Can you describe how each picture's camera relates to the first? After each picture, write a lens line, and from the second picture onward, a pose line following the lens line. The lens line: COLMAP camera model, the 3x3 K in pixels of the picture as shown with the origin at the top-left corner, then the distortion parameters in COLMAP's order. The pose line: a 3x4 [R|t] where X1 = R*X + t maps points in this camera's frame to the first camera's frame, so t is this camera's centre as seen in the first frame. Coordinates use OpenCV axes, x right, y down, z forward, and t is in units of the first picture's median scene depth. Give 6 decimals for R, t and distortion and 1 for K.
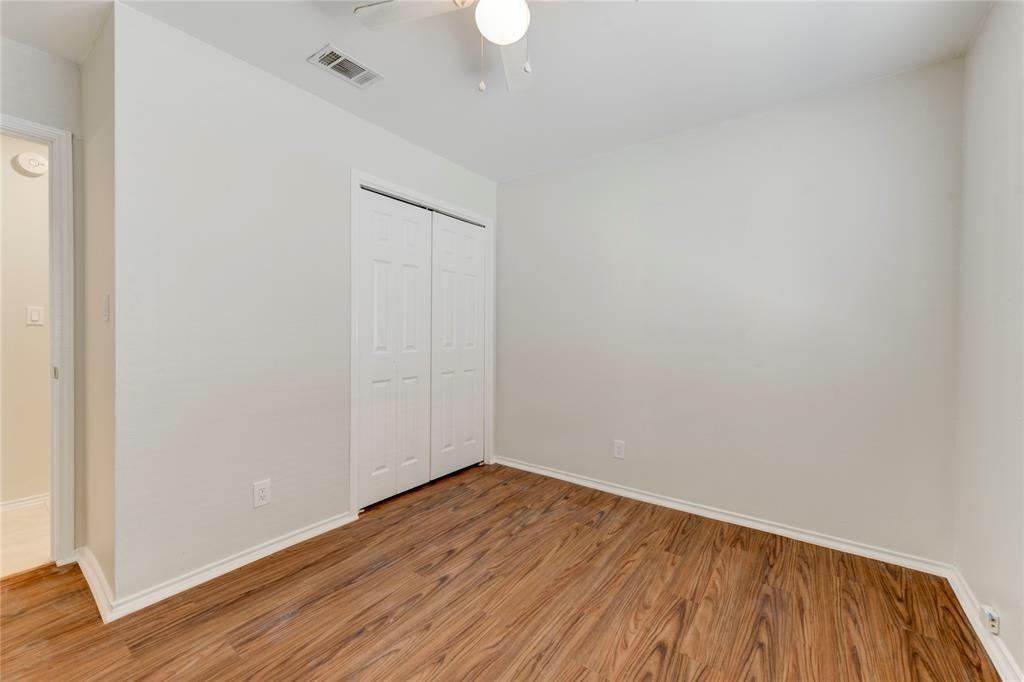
lens RADIAL K [[402.1, 0, 506.5], [0, 402.1, 340.6], [0, 0, 1]] dist [0.009569, -0.002814]
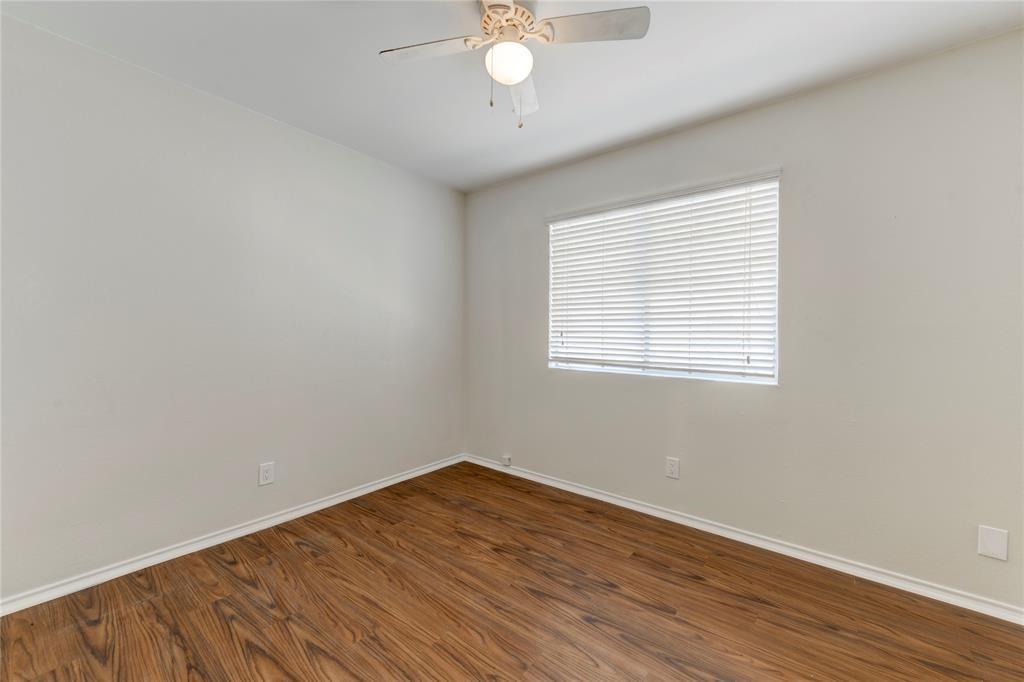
lens RADIAL K [[402.1, 0, 528.9], [0, 402.1, 323.8], [0, 0, 1]] dist [0.009569, -0.002814]
pose [[0.012604, 0.022373, 0.999670, -0.770354], [0.018941, 0.999565, -0.022609, -0.013625], [-0.999741, 0.019220, 0.012175, 0.605255]]
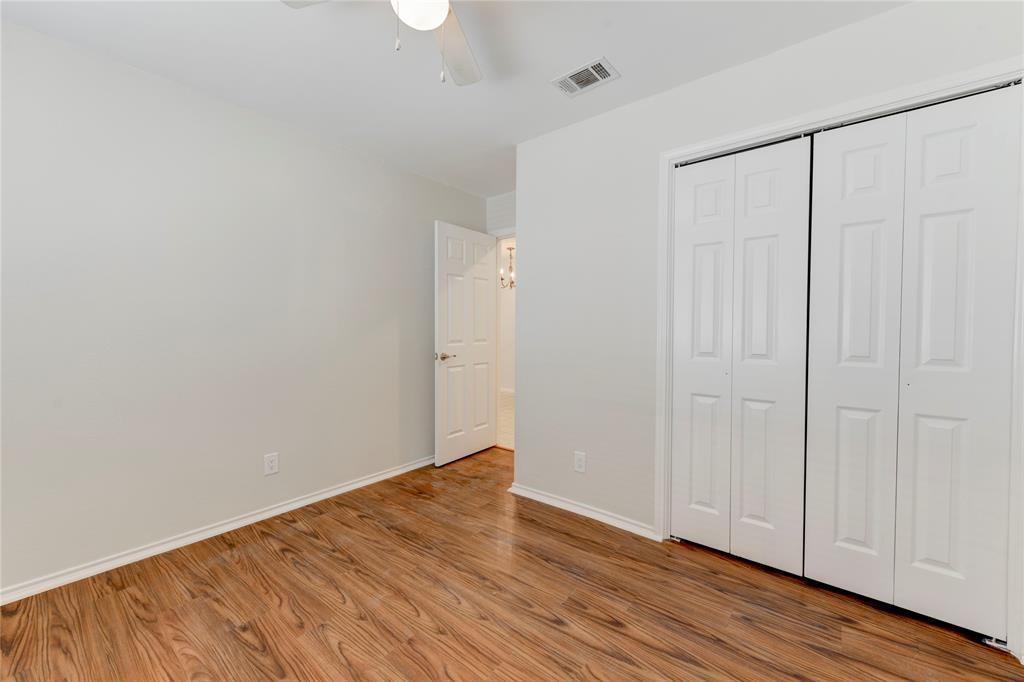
lens RADIAL K [[402.1, 0, 517.2], [0, 402.1, 331.3], [0, 0, 1]] dist [0.009569, -0.002814]
pose [[-0.024940, 0.000546, -0.999689, 0.619602], [-0.030663, 0.999529, 0.001311, -0.012981], [0.999219, 0.030687, -0.024911, 0.821626]]
